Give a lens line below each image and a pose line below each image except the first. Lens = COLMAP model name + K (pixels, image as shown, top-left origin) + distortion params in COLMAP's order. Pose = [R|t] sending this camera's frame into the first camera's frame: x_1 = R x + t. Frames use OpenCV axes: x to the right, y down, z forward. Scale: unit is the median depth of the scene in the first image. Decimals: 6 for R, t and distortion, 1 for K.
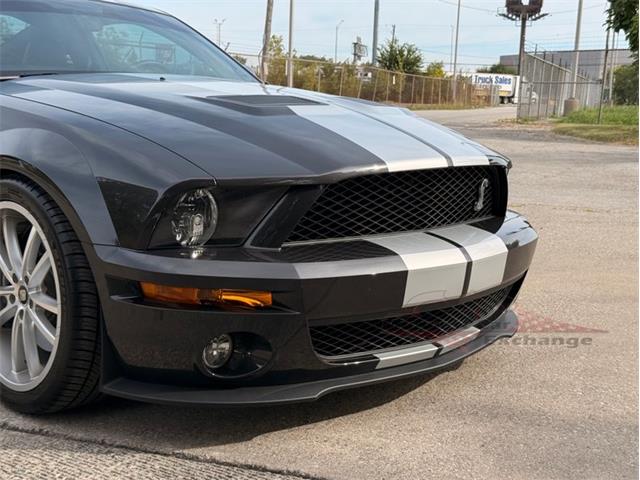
lens RADIAL K [[974.1, 0, 320.7], [0, 974.1, 248.2], [0, 0, 1]] dist [0.136411, -0.078145]
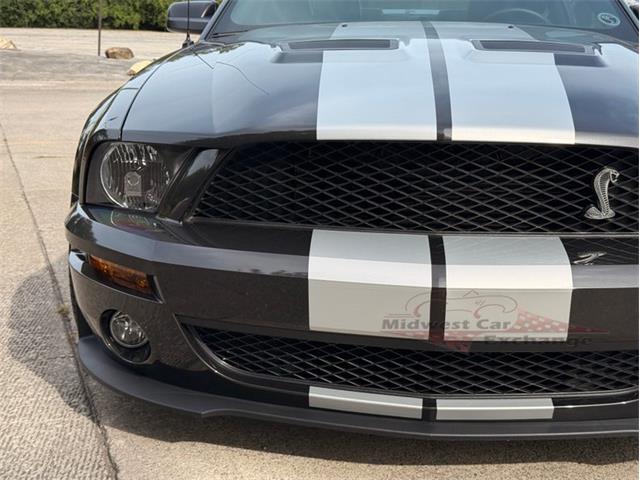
lens RADIAL K [[974.1, 0, 320.7], [0, 974.1, 248.2], [0, 0, 1]] dist [0.136411, -0.078145]
pose [[0.591337, 0.150110, -0.792330, 0.624994], [-0.127672, 0.987558, 0.091812, -0.063056], [0.796254, 0.046867, 0.603145, 0.549925]]
